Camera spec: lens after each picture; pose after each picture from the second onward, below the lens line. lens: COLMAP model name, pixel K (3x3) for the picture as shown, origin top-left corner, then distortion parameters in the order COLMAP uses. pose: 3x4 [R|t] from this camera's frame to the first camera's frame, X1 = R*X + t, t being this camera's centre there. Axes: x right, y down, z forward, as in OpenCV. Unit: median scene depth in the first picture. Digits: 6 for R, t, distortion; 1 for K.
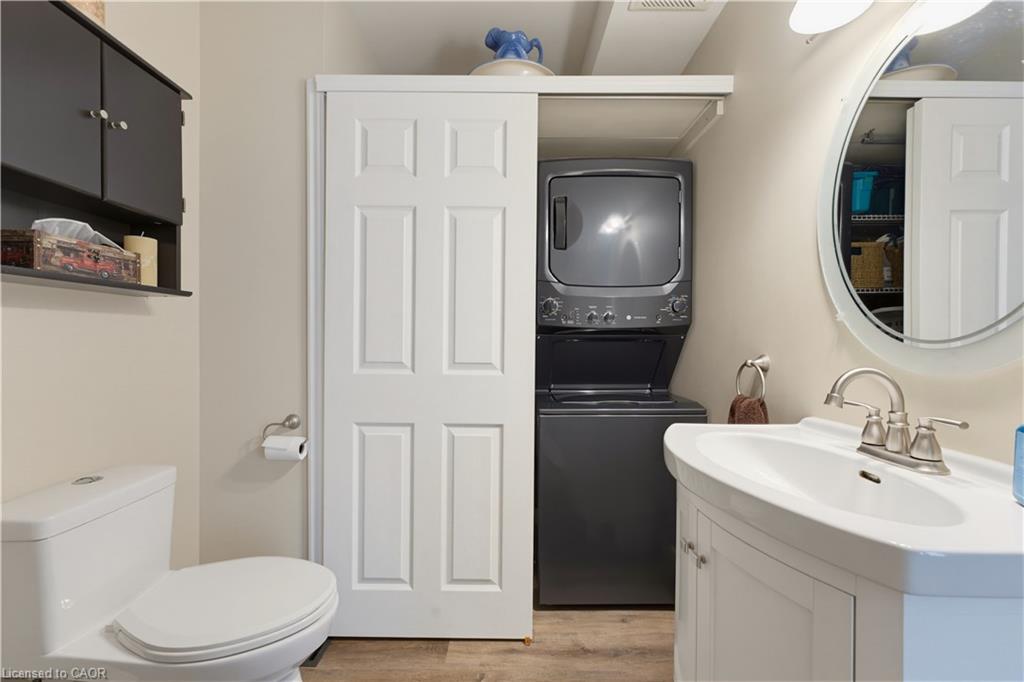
lens RADIAL K [[438.4, 0, 511.5], [0, 438.4, 341.4], [0, 0, 1]] dist [0.015505, 0.000565]
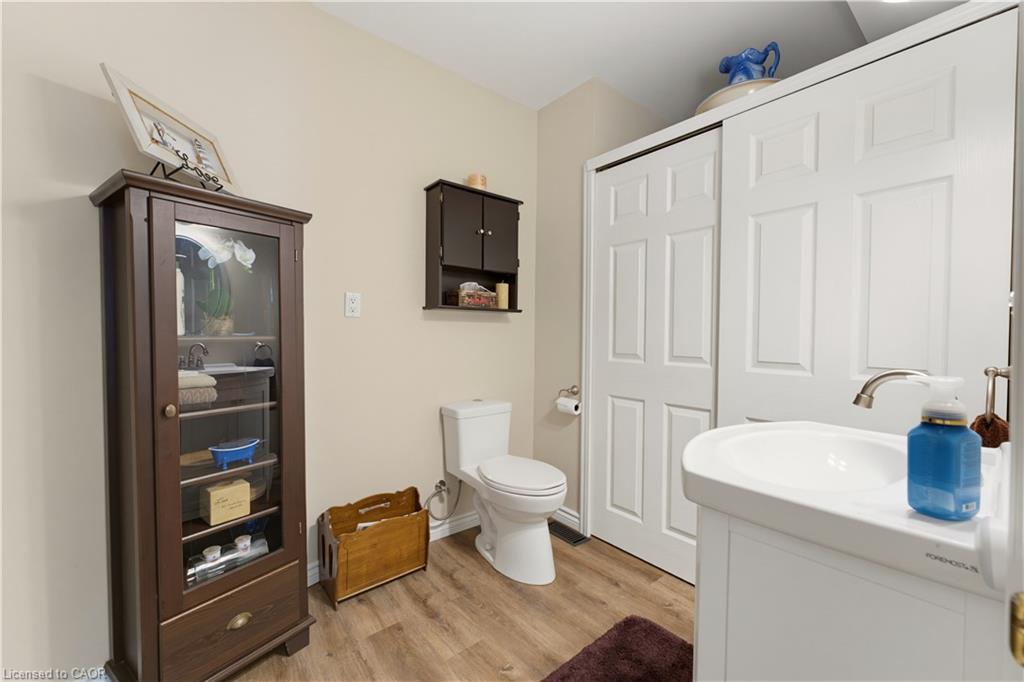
lens RADIAL K [[412.2, 0, 513.0], [0, 412.2, 340.6], [0, 0, 1]] dist [-0.001391, -0.000165]
pose [[0.623390, 0.008867, -0.781861, 0.581437], [-0.007577, 0.999957, 0.005300, 0.003226], [0.781874, 0.002621, 0.623431, -0.080163]]
